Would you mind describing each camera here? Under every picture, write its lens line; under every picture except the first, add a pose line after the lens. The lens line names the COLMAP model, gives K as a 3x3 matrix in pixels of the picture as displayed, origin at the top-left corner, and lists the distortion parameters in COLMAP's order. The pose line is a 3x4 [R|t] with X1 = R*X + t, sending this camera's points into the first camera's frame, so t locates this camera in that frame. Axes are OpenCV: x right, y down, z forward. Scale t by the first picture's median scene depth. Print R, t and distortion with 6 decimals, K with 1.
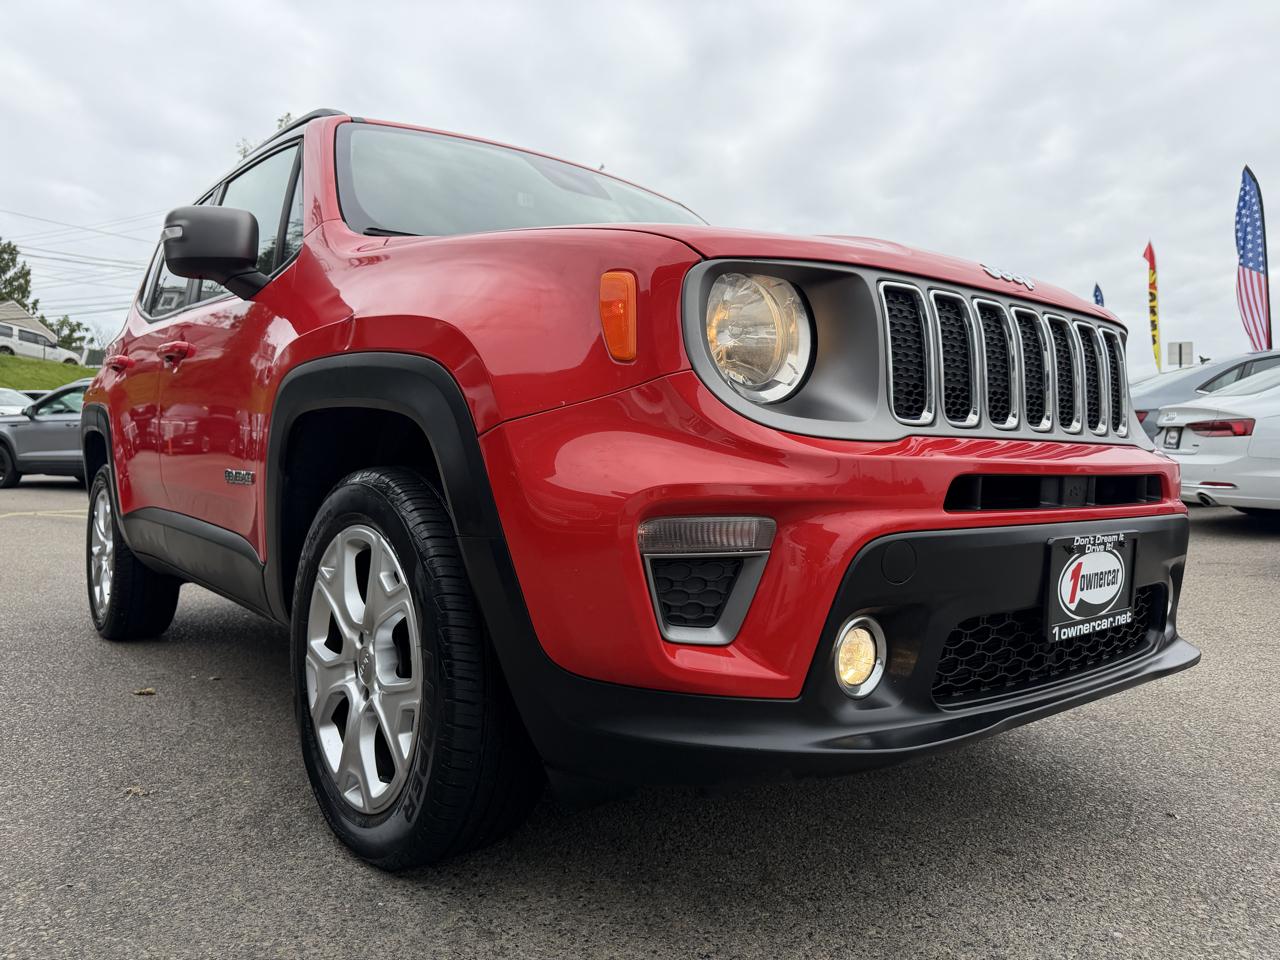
lens RADIAL K [[915.8, 0, 640.0], [0, 915.8, 480.0], [0, 0, 1]] dist [0.006390, -0.004196]
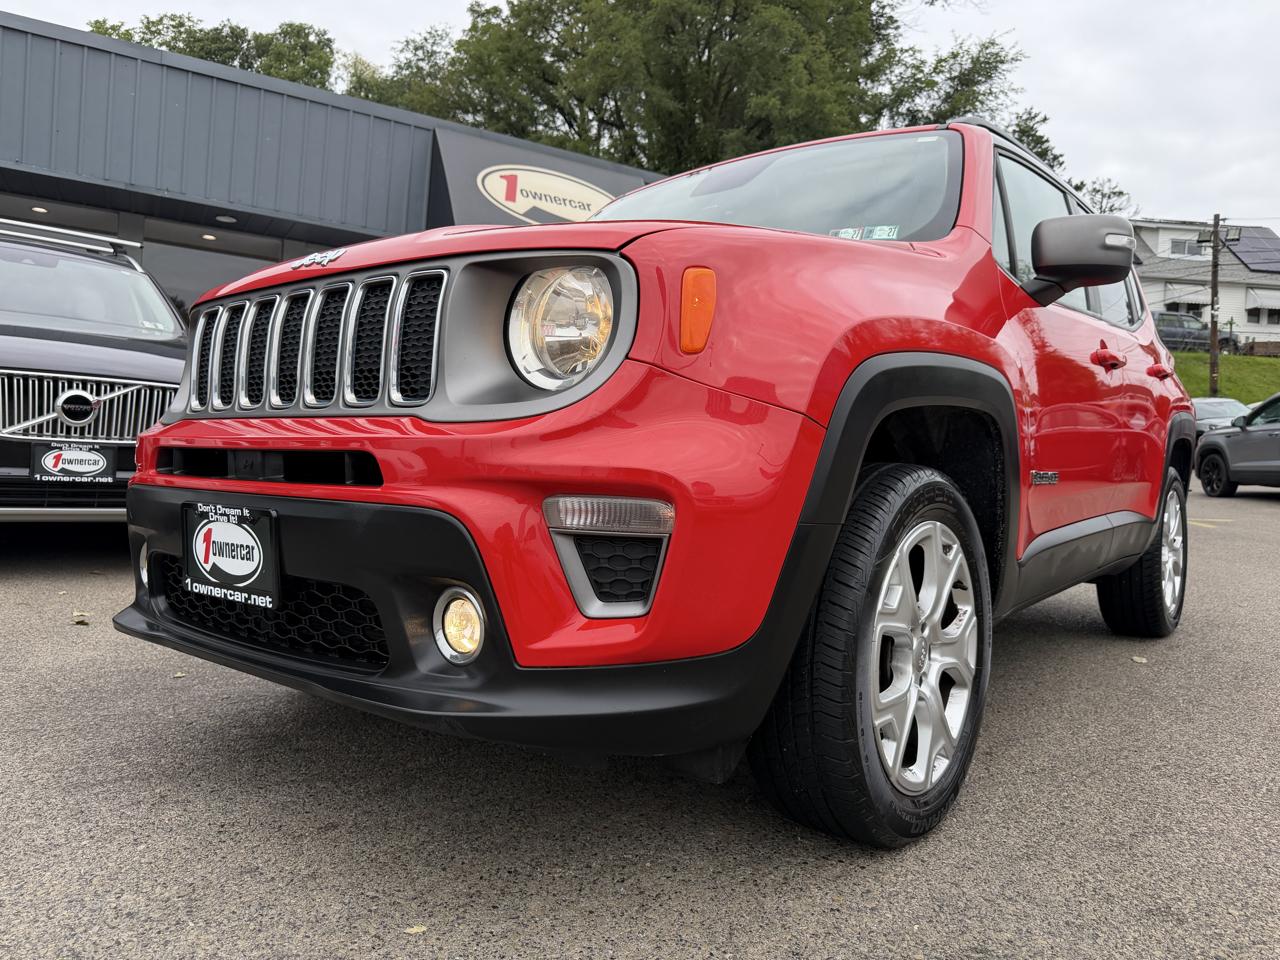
lens RADIAL K [[915.8, 0, 640.0], [0, 915.8, 480.0], [0, 0, 1]] dist [0.006390, -0.004196]
pose [[0.200227, 0.019875, -0.979548, 1.580123], [-0.036323, 0.999257, 0.012850, -0.000413], [0.979076, 0.033008, 0.200800, 1.222502]]
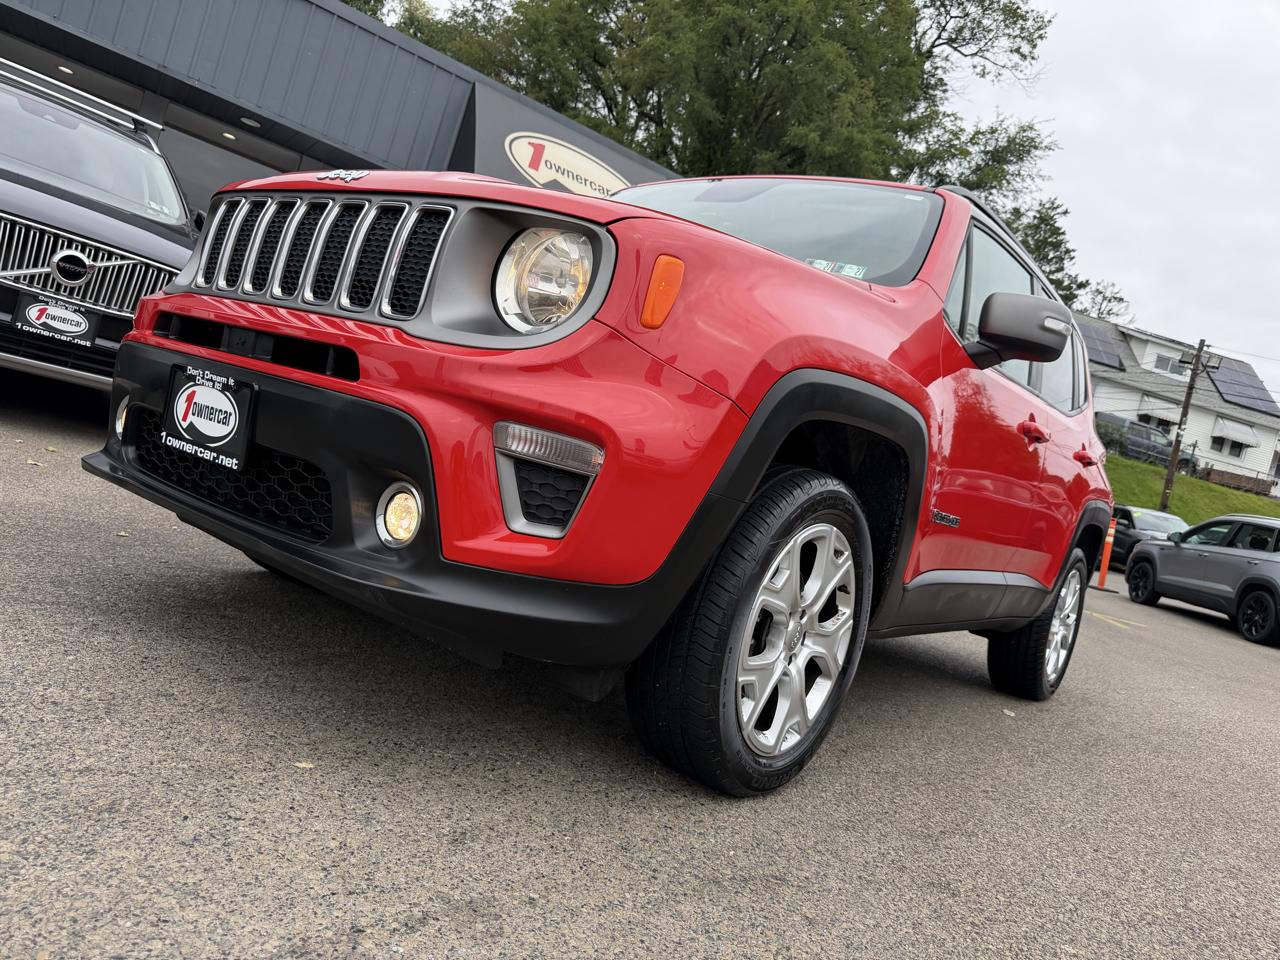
lens RADIAL K [[918.0, 0, 638.3], [0, 918.0, 477.0], [0, 0, 1]] dist [0.002199, 0.001076]
pose [[0.229995, 0.066633, -0.970908, 1.713863], [-0.250985, 0.967966, 0.006976, 0.042856], [0.940271, 0.242079, 0.239351, 1.228994]]
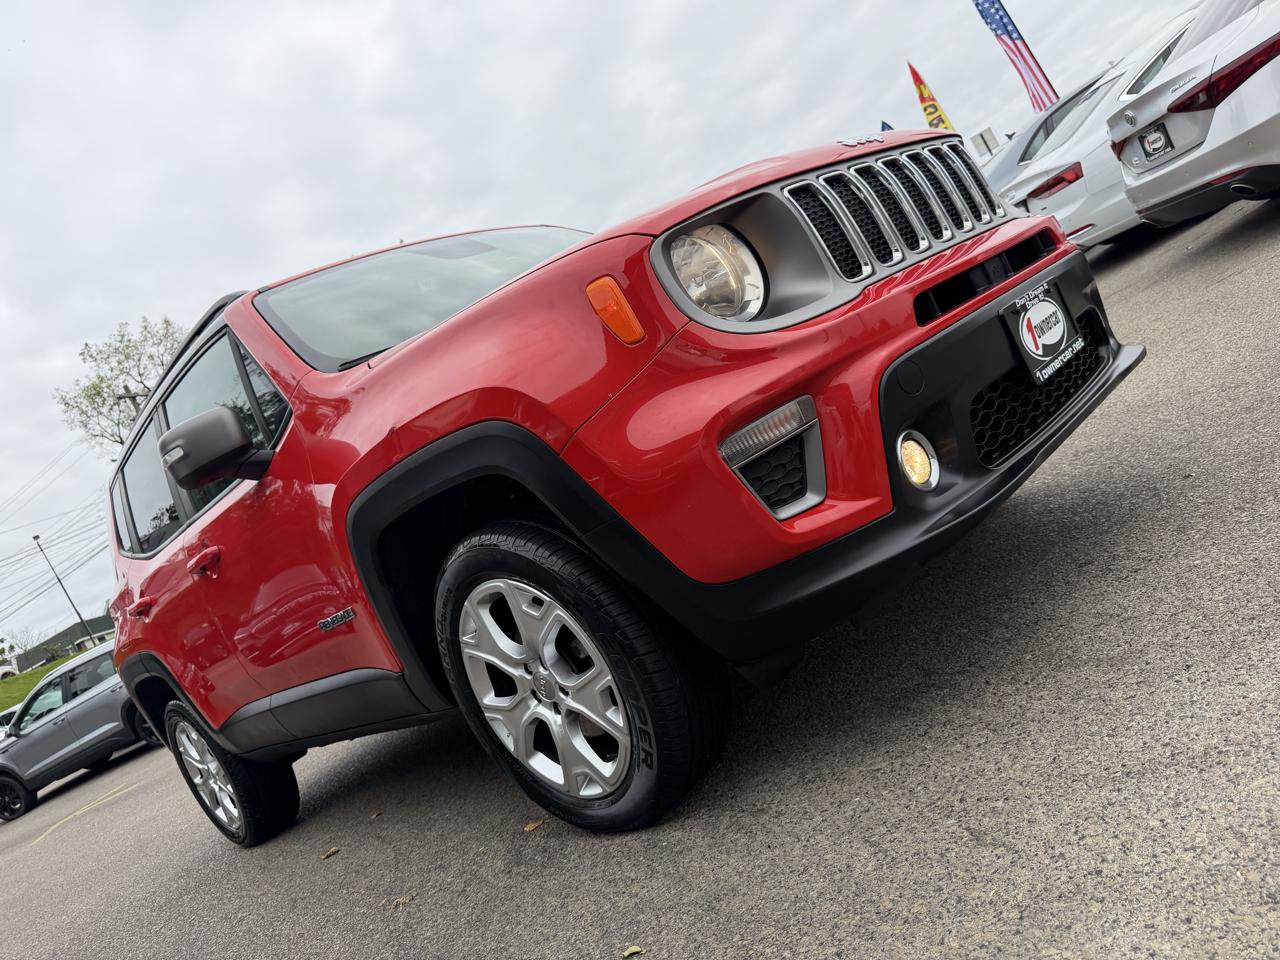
lens RADIAL K [[919.1, 0, 628.2], [0, 919.1, 489.6], [0, 0, 1]] dist [0.007253, -0.004738]
pose [[0.876010, -0.479114, 0.055284, -0.159207], [0.479225, 0.877609, 0.012083, 0.019364], [-0.054307, 0.015909, 0.998398, -0.187658]]
